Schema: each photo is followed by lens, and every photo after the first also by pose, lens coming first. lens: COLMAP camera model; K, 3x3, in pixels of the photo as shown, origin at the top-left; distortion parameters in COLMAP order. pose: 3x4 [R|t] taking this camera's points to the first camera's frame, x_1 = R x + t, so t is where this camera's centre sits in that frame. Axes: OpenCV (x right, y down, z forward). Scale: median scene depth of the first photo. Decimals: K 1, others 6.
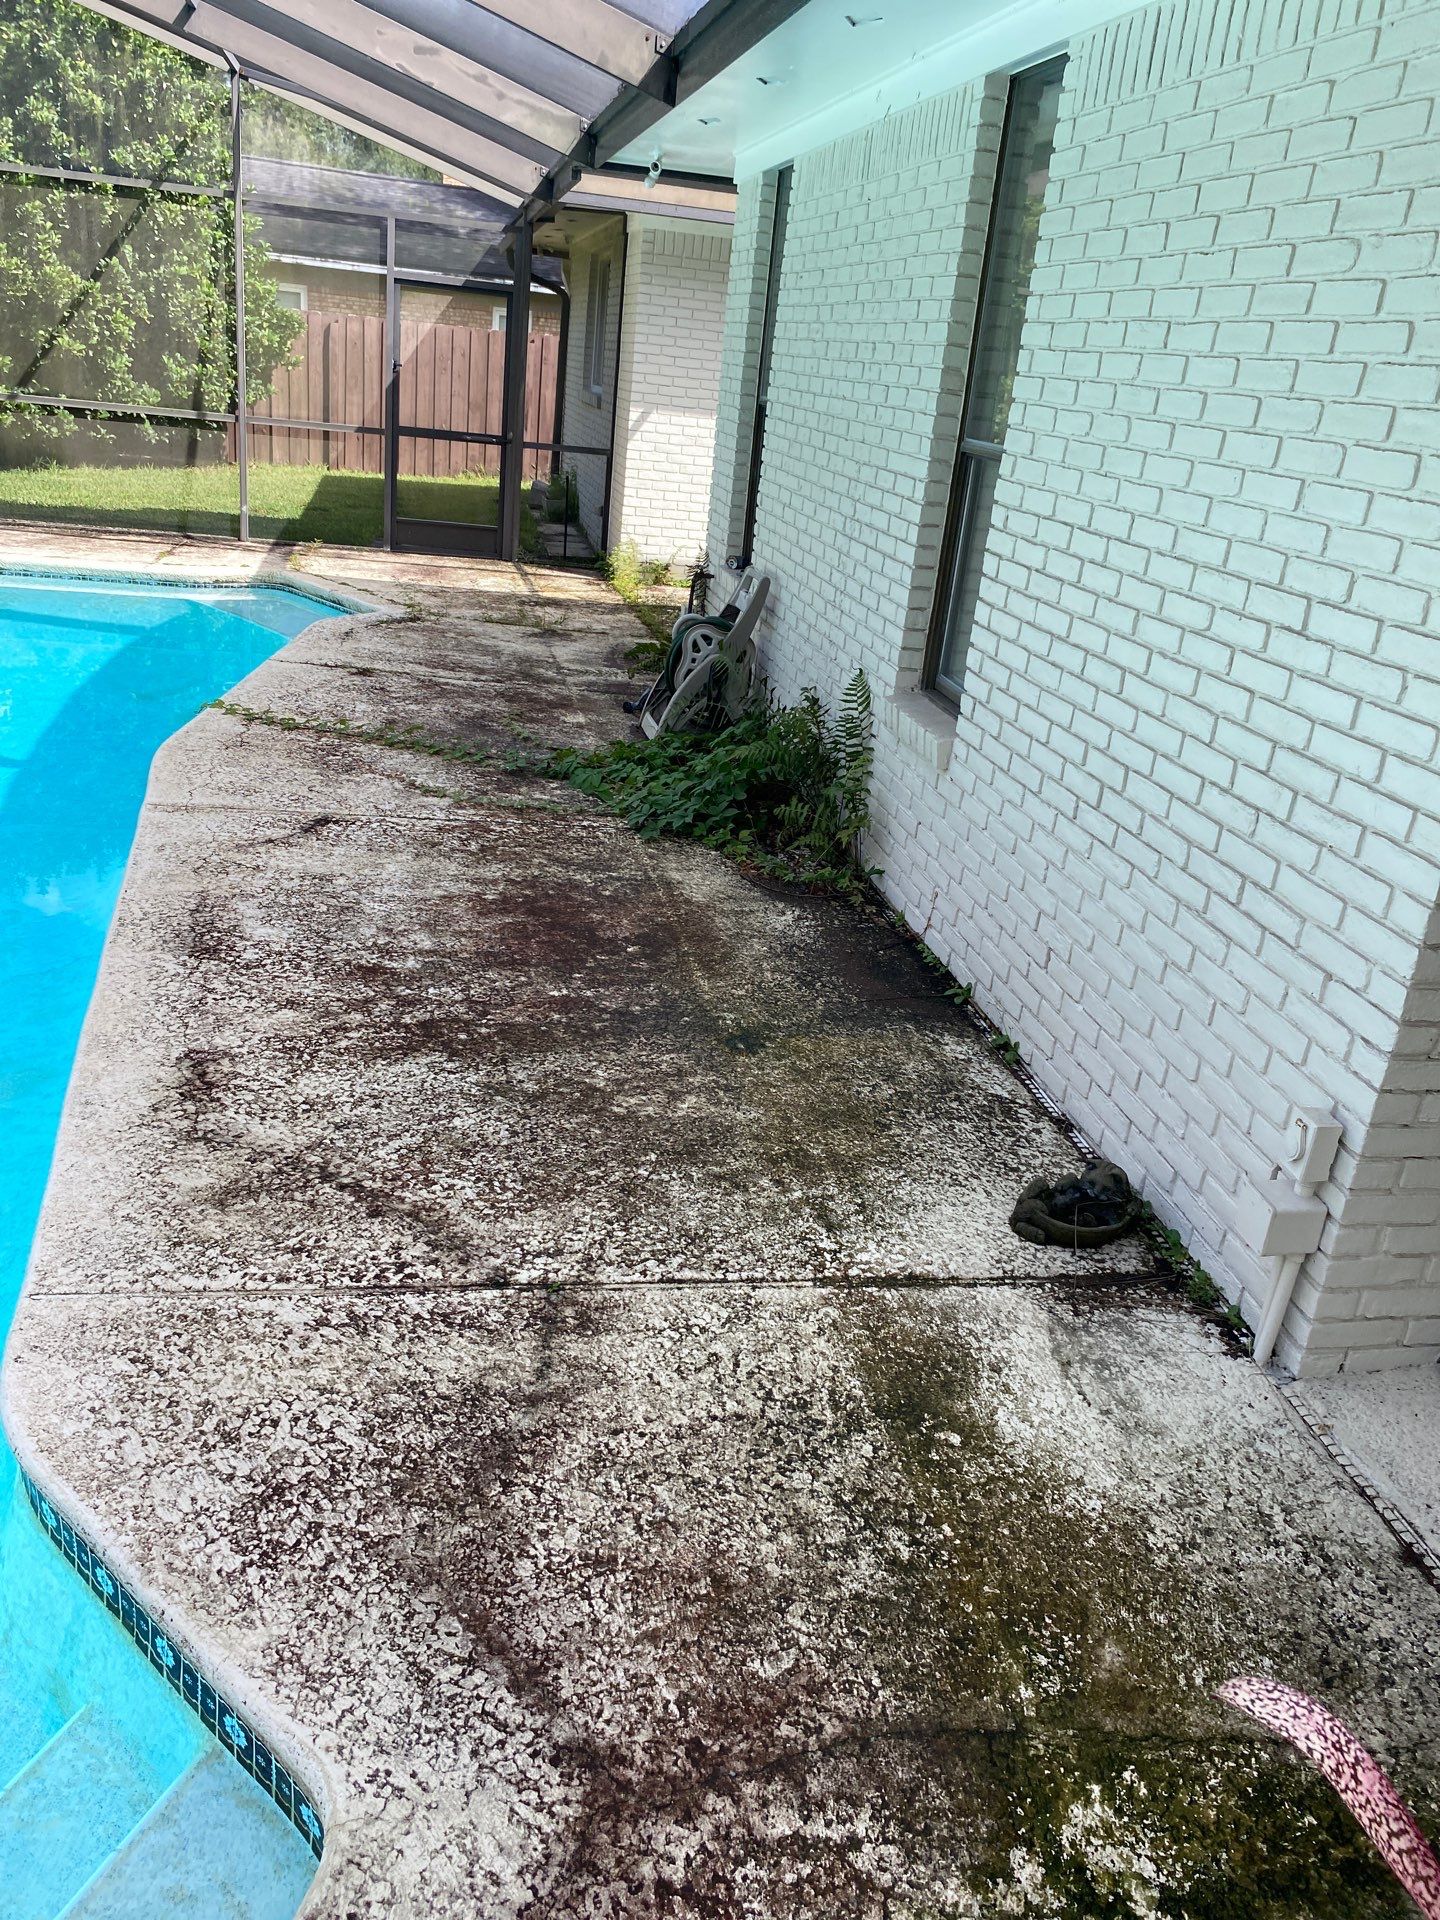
lens RADIAL K [[1465.6, 0, 718.9], [0, 1465.6, 969.3], [0, 0, 1]] dist [0.131903, -0.292589]
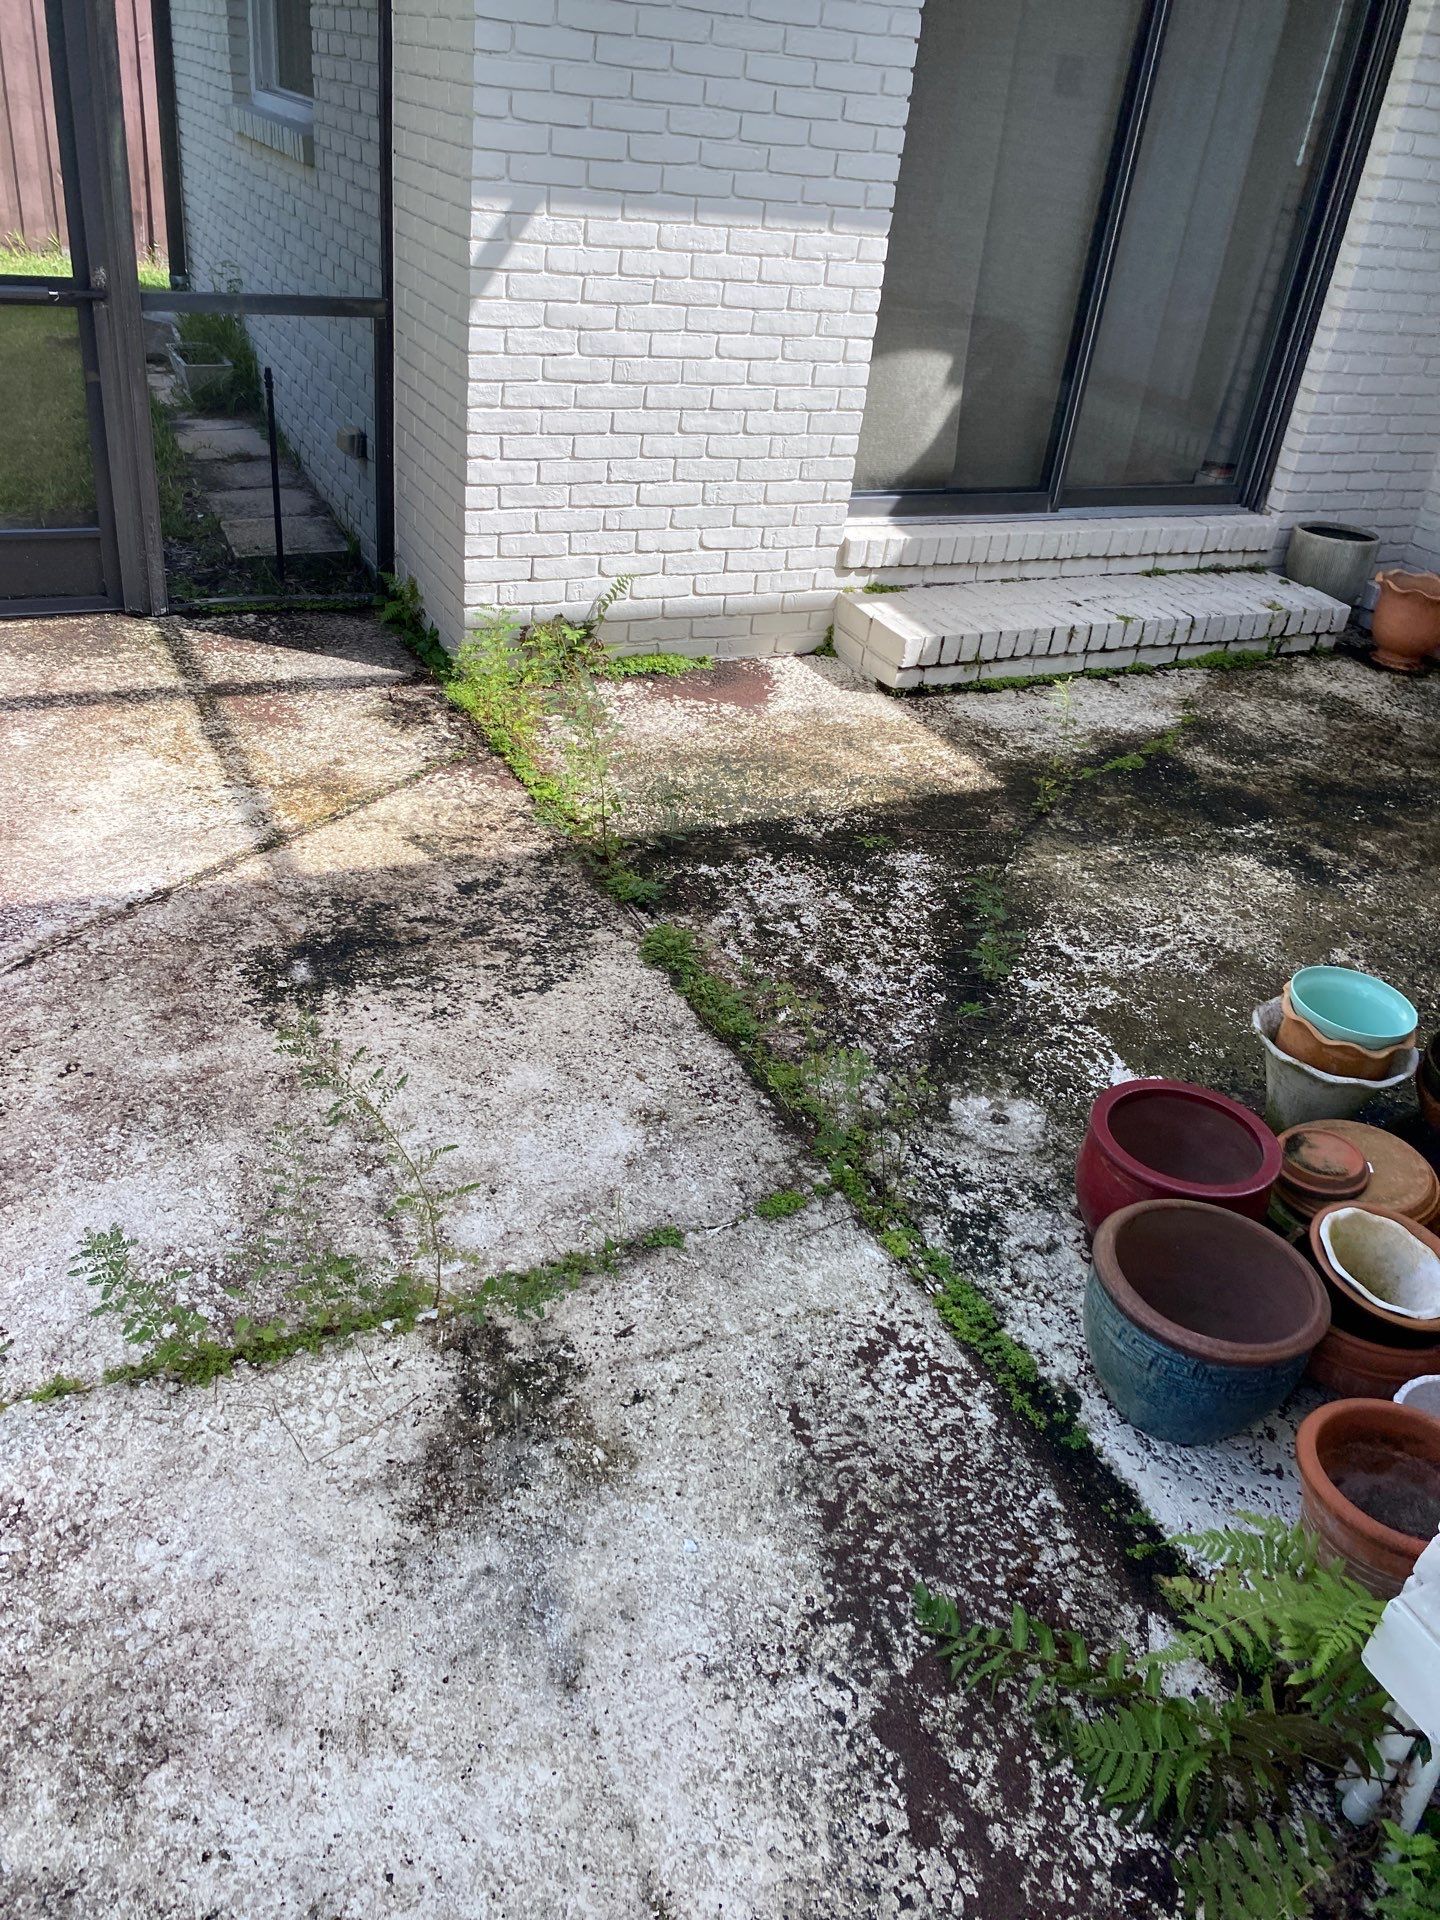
lens RADIAL K [[1465.6, 0, 718.9], [0, 1465.6, 969.3], [0, 0, 1]] dist [0.131903, -0.292589]
pose [[0.970835, -0.131404, 0.200531, -0.091592], [0.094304, 0.978298, 0.184501, -0.254521], [-0.220423, -0.160209, 0.962157, 0.612514]]
